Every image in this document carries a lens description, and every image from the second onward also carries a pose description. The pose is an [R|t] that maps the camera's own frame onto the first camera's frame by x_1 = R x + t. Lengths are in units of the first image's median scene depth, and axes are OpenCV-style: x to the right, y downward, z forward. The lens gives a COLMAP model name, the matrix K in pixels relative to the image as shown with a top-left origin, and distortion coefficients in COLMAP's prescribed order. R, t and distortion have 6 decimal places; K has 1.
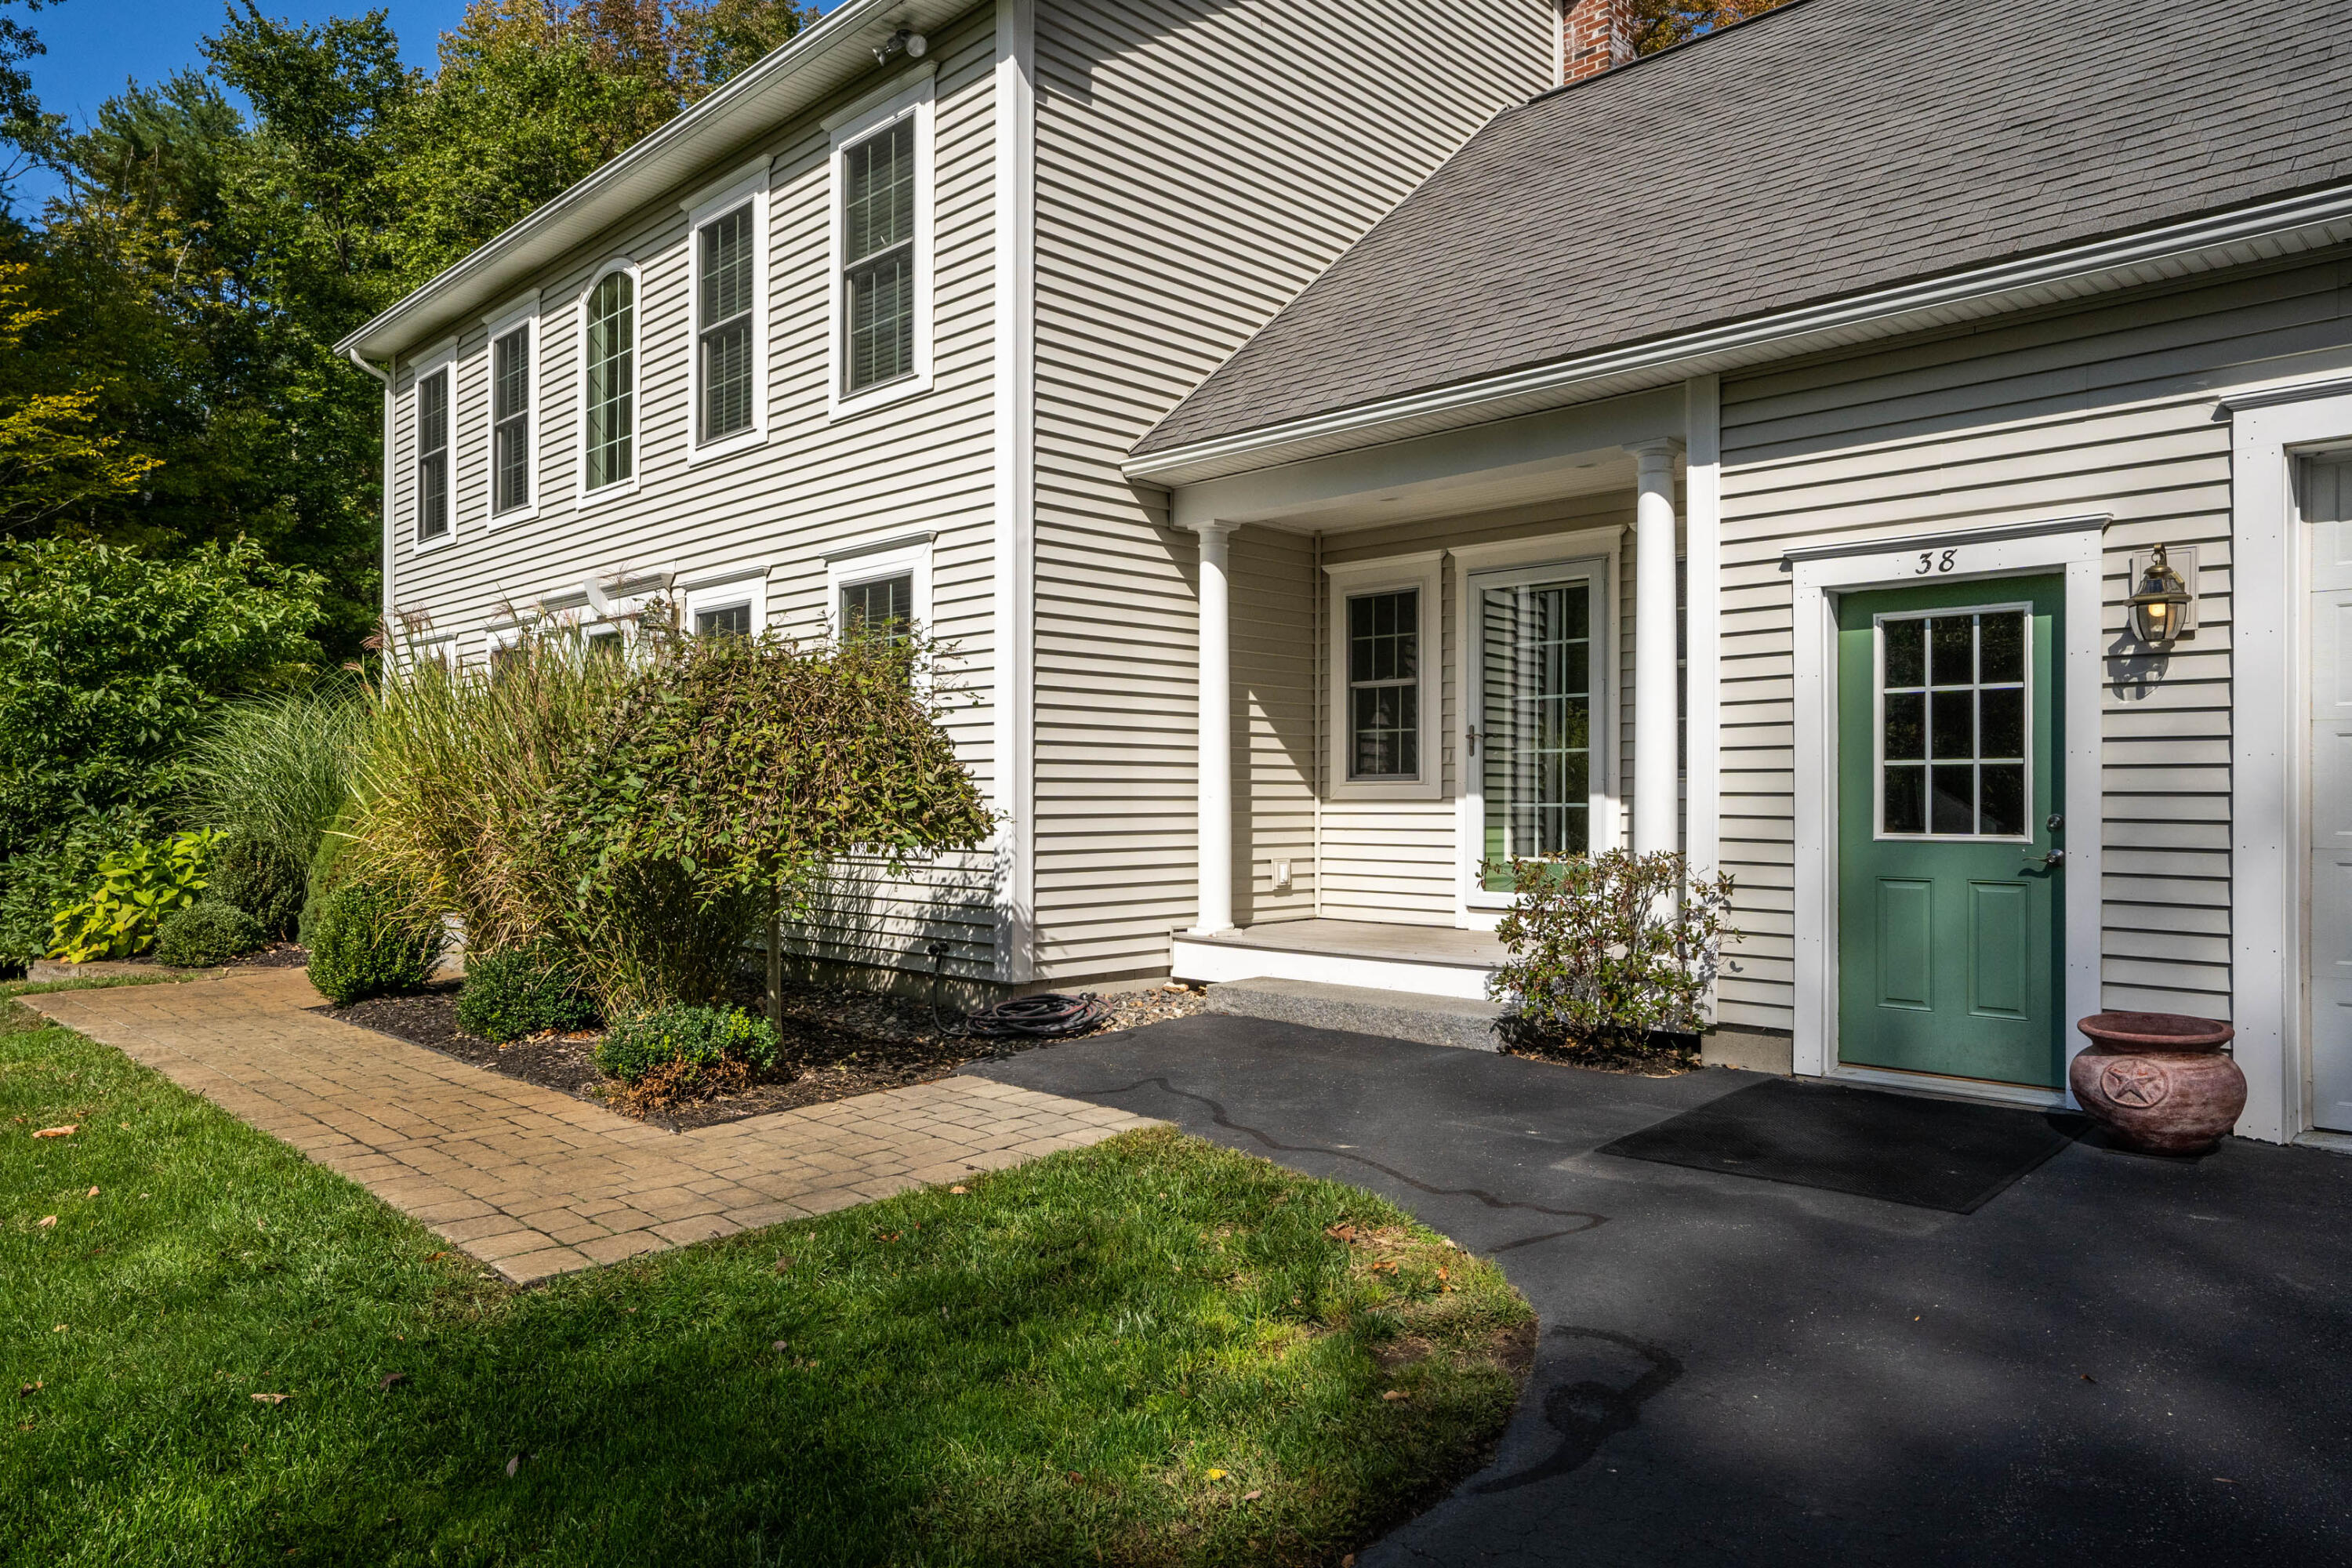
lens RADIAL K [[1479.0, 0, 1168.9], [0, 1479.0, 792.1], [0, 0, 1]] dist [0.009142, 0.002299]
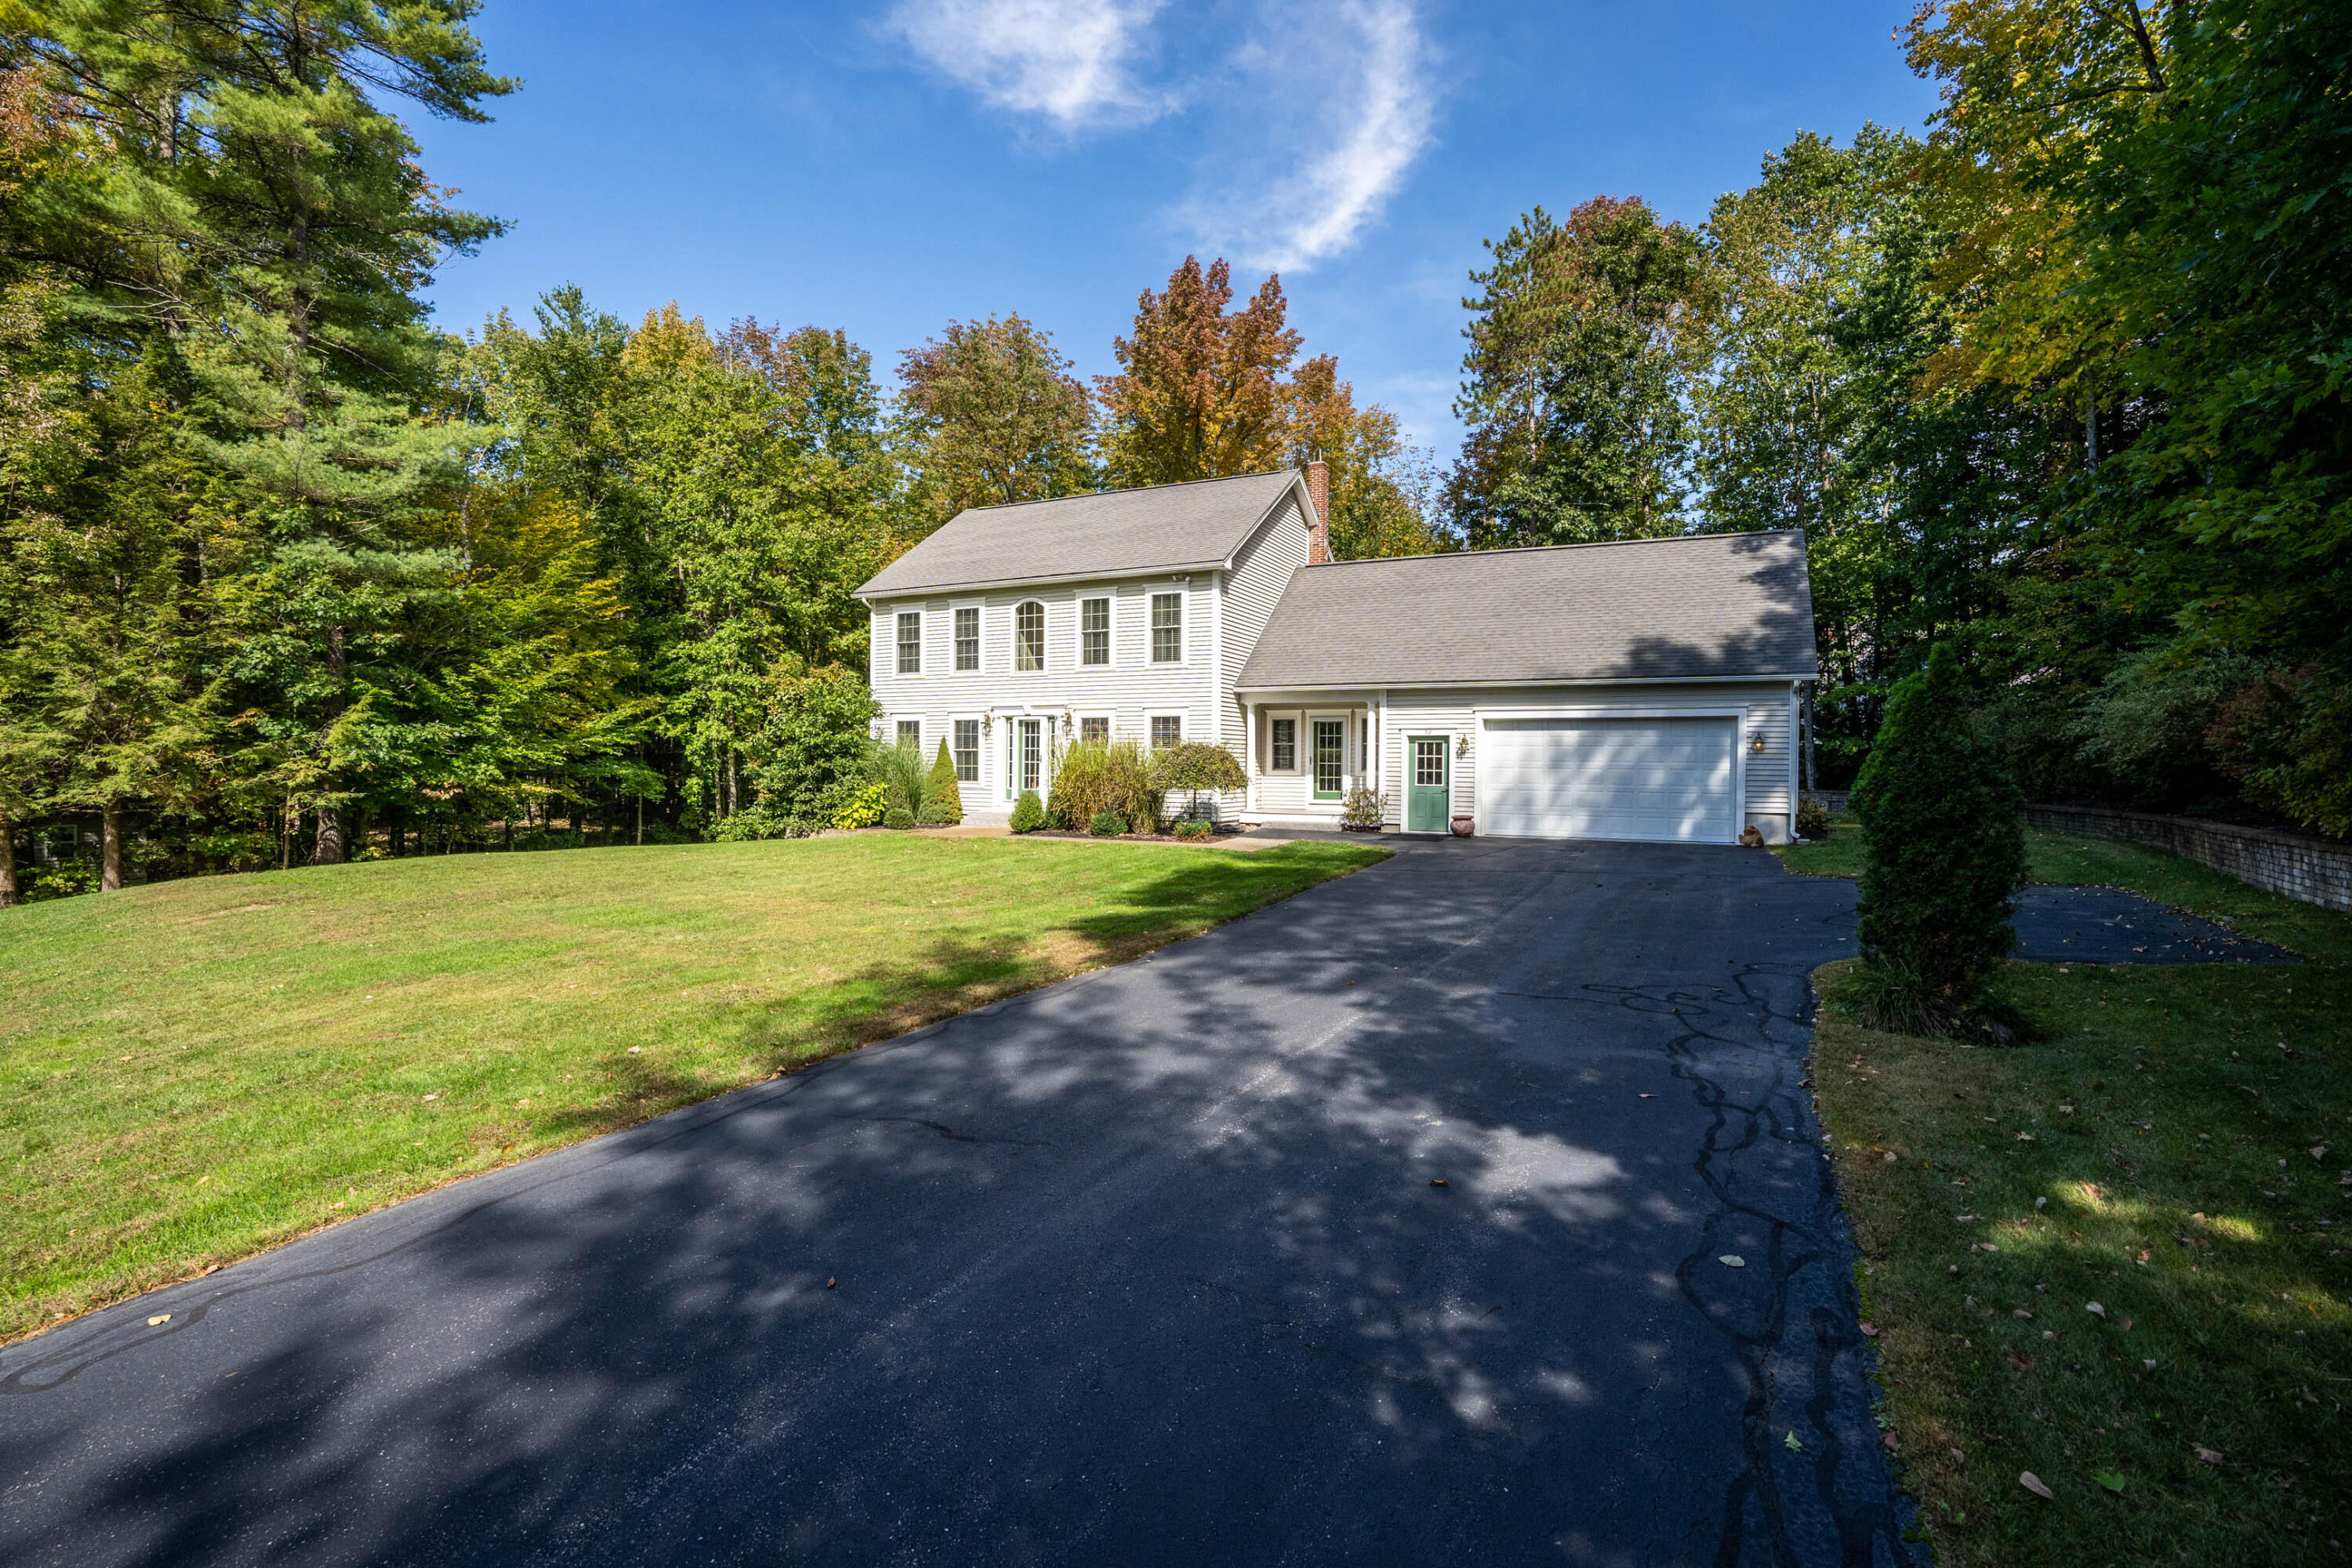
lens RADIAL K [[1127.8, 0, 1180.4], [0, 1127.8, 776.7], [0, 0, 1]] dist [-0.000535, -0.000005]
pose [[0.938506, 0.001029, 0.345262, -1.570518], [-0.007803, 0.999803, 0.018231, -0.060711], [-0.345175, -0.019804, 0.938329, -2.282725]]
